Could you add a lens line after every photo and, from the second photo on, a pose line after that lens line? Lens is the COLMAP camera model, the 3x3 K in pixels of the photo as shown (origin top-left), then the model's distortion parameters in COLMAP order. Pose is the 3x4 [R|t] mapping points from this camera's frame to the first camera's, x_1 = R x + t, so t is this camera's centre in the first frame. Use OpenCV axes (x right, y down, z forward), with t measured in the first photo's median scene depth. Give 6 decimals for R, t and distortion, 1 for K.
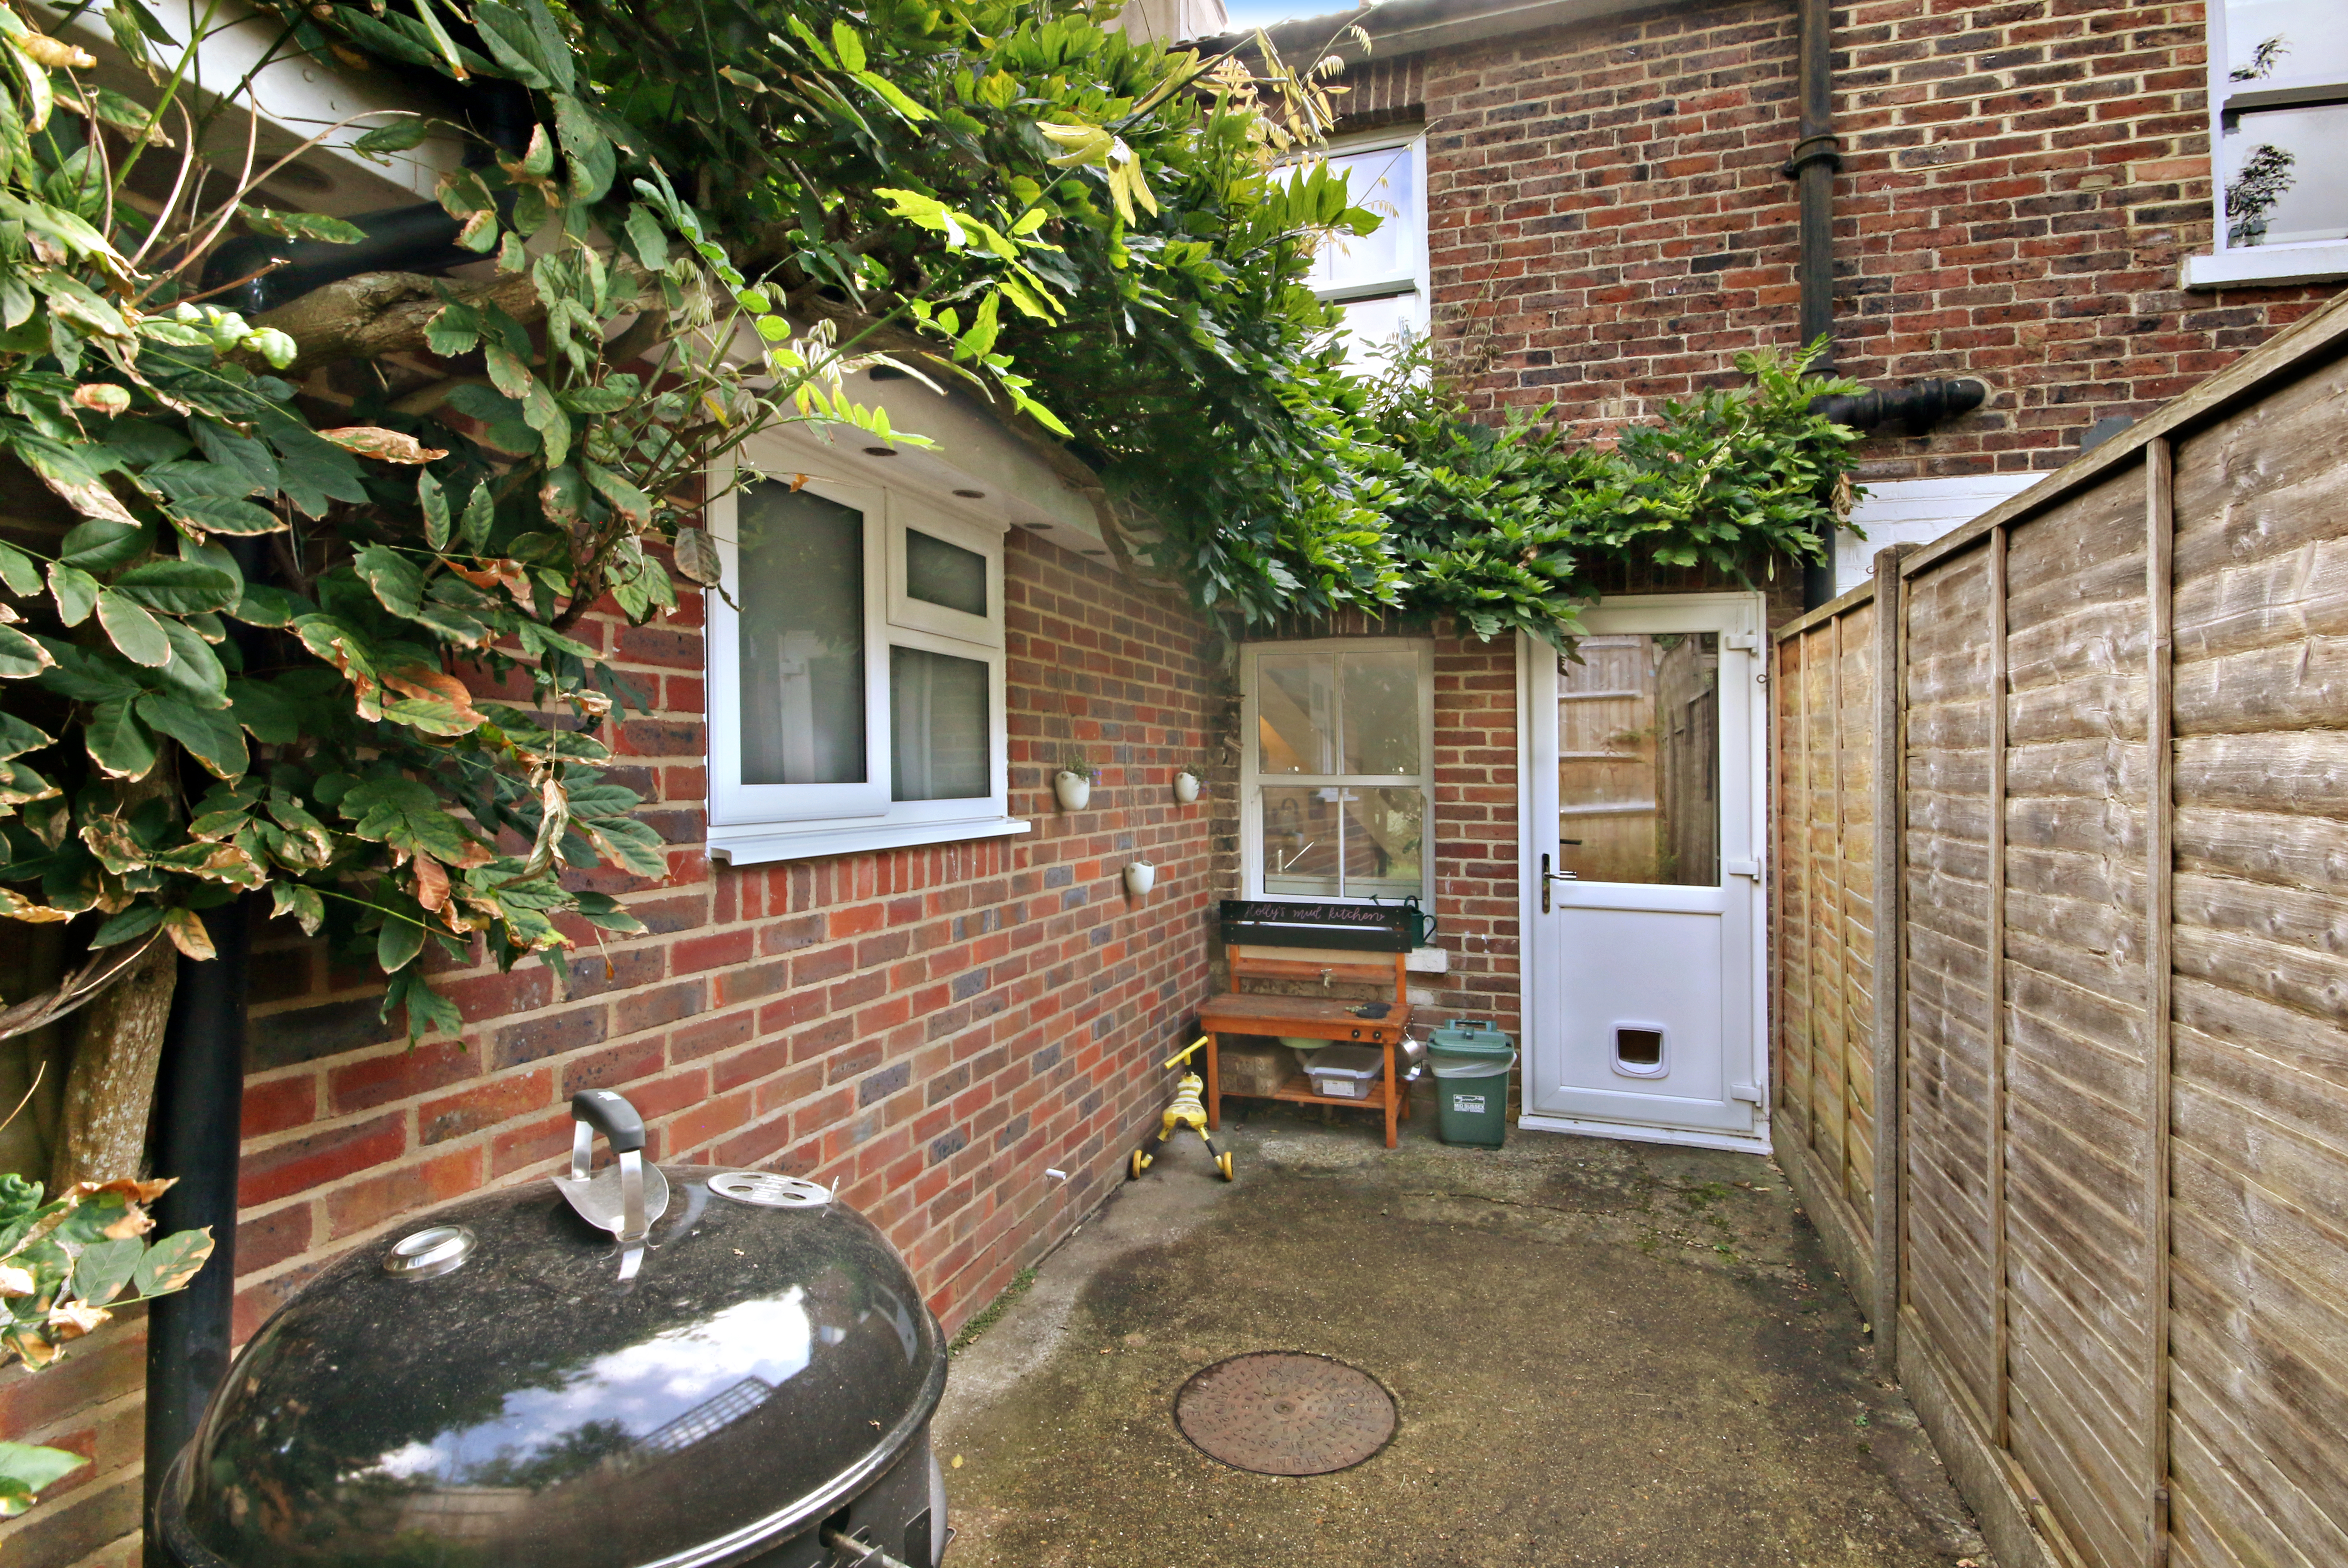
lens RADIAL K [[1106.9, 0, 1174.0], [0, 1106.9, 784.0], [0, 0, 1]] dist [-0.000573, -0.000031]
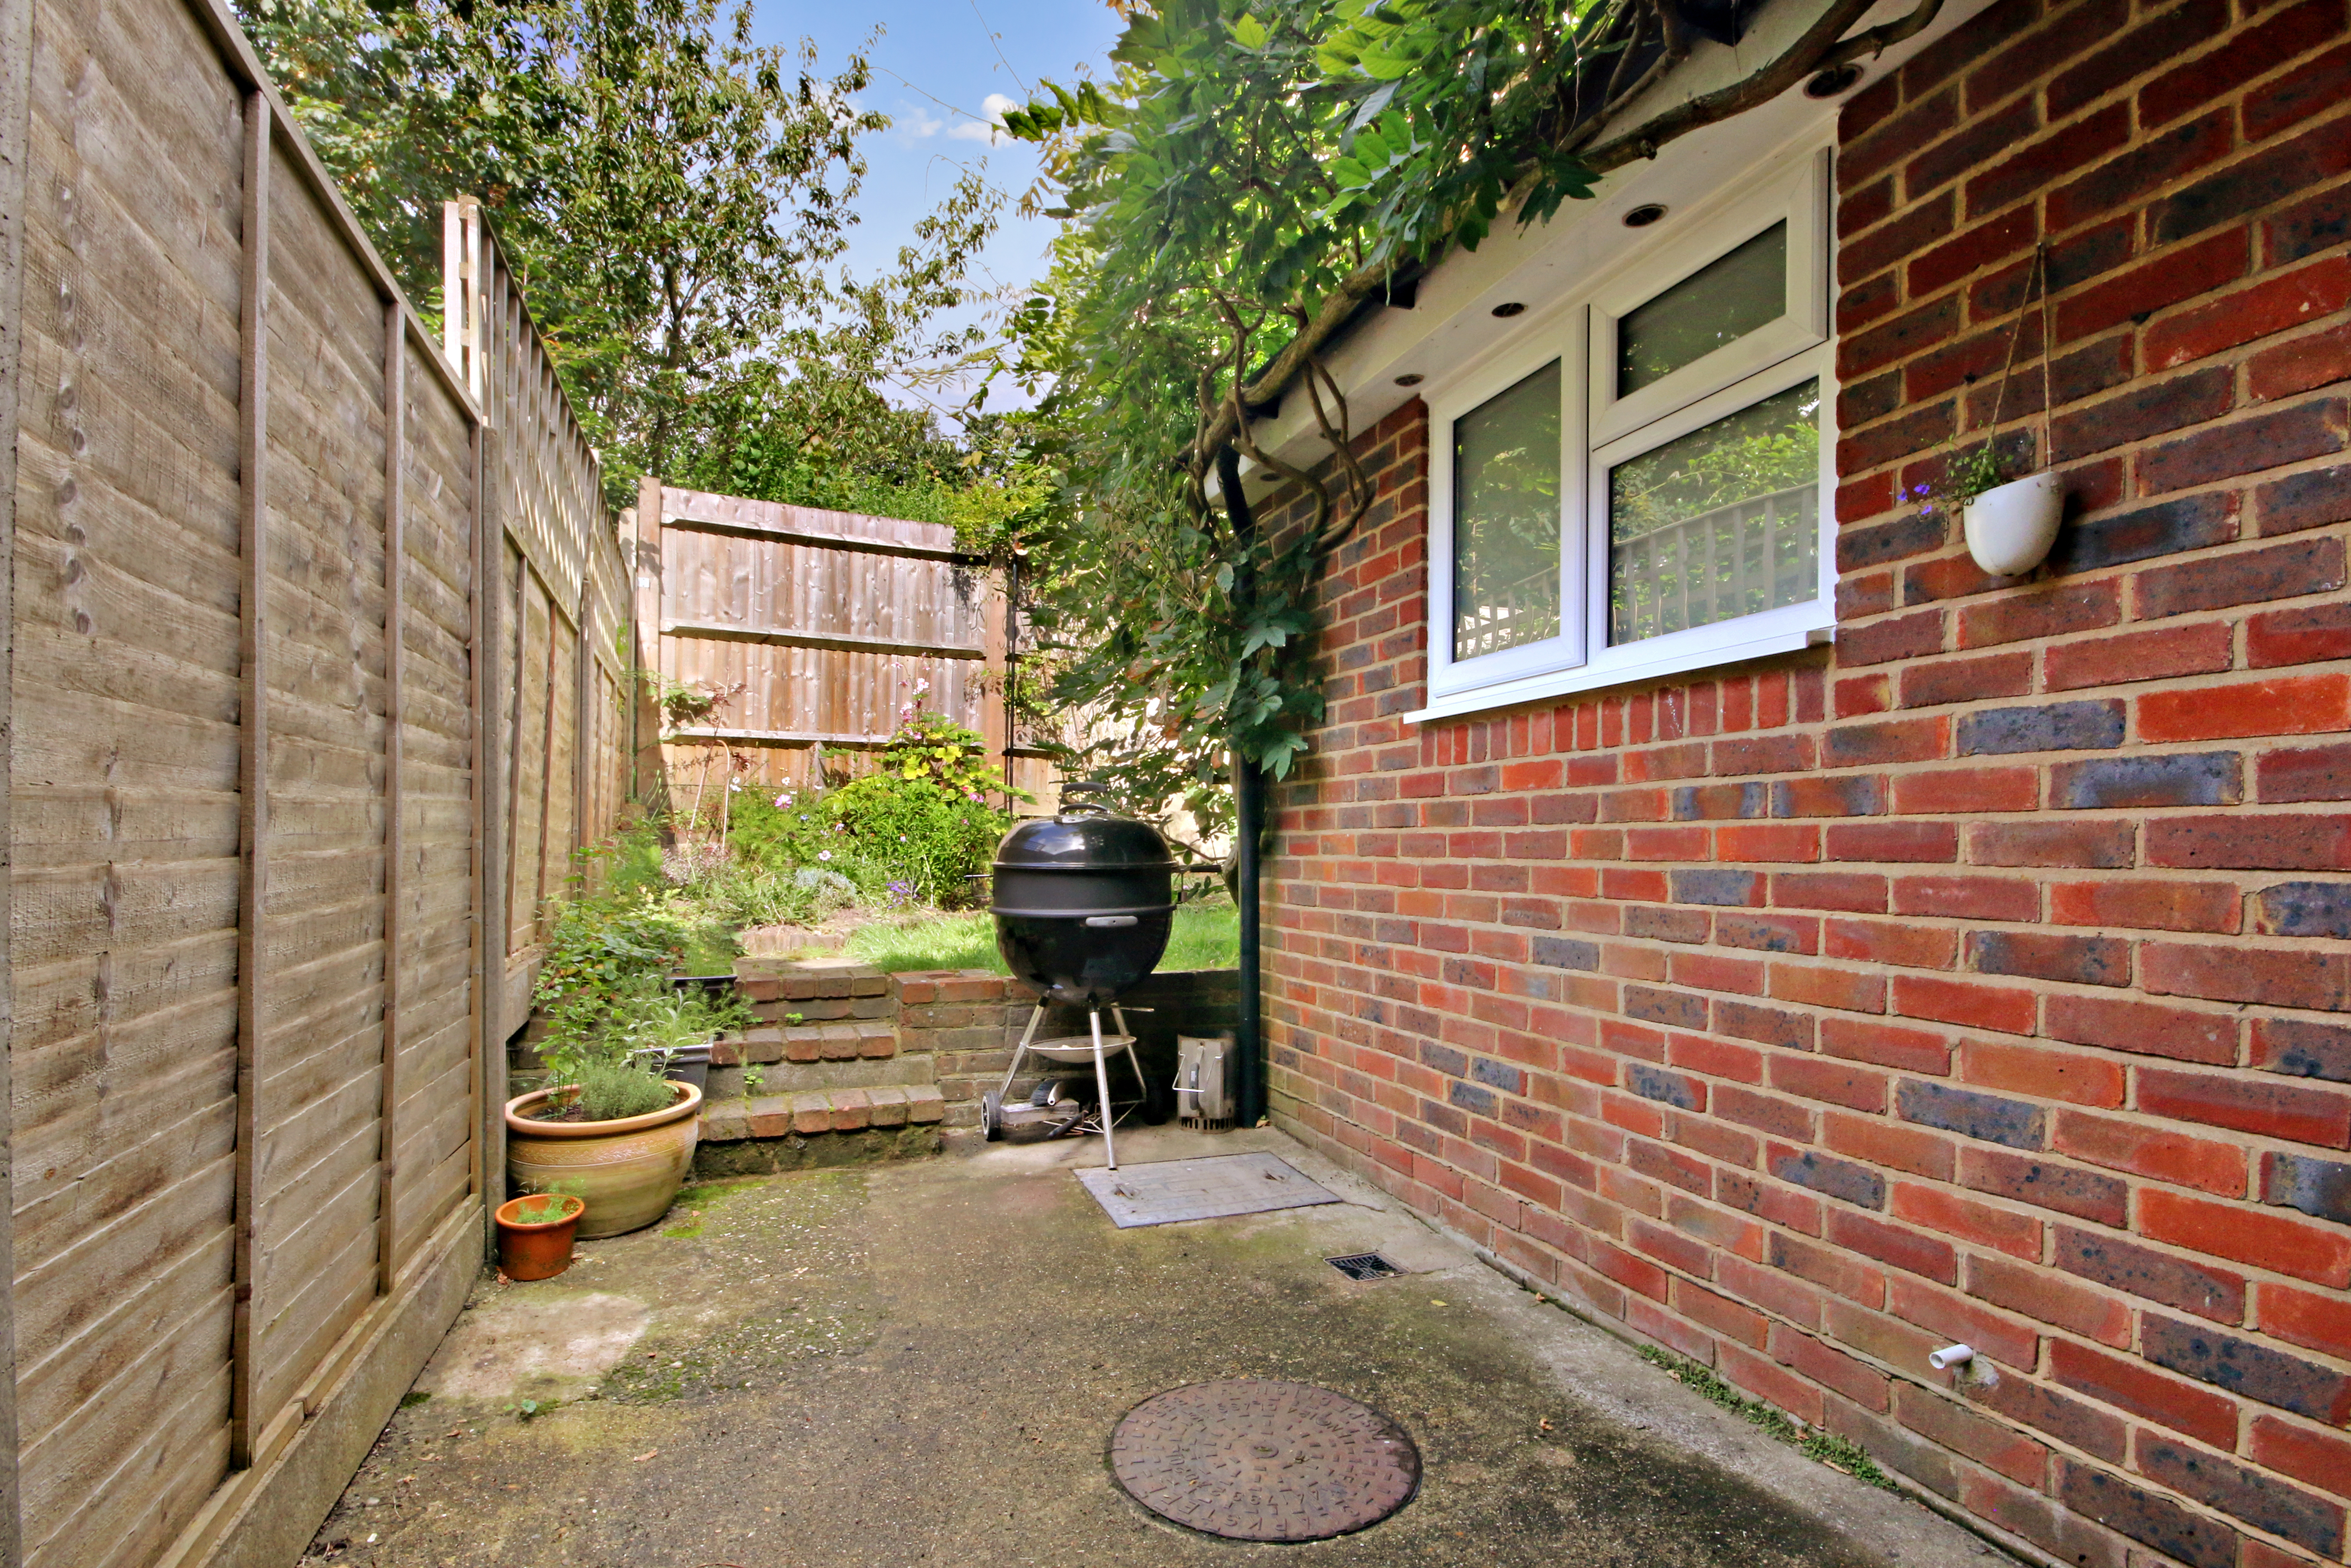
lens RADIAL K [[1140.8, 0, 1167.1], [0, 1140.8, 893.4], [0, 0, 1]] dist [0.000151, 0.000049]
pose [[-0.776084, 0.024905, -0.630138, 0.587205], [-0.007126, 0.998810, 0.048253, 0.169215], [0.630590, 0.041939, -0.774983, 1.482274]]
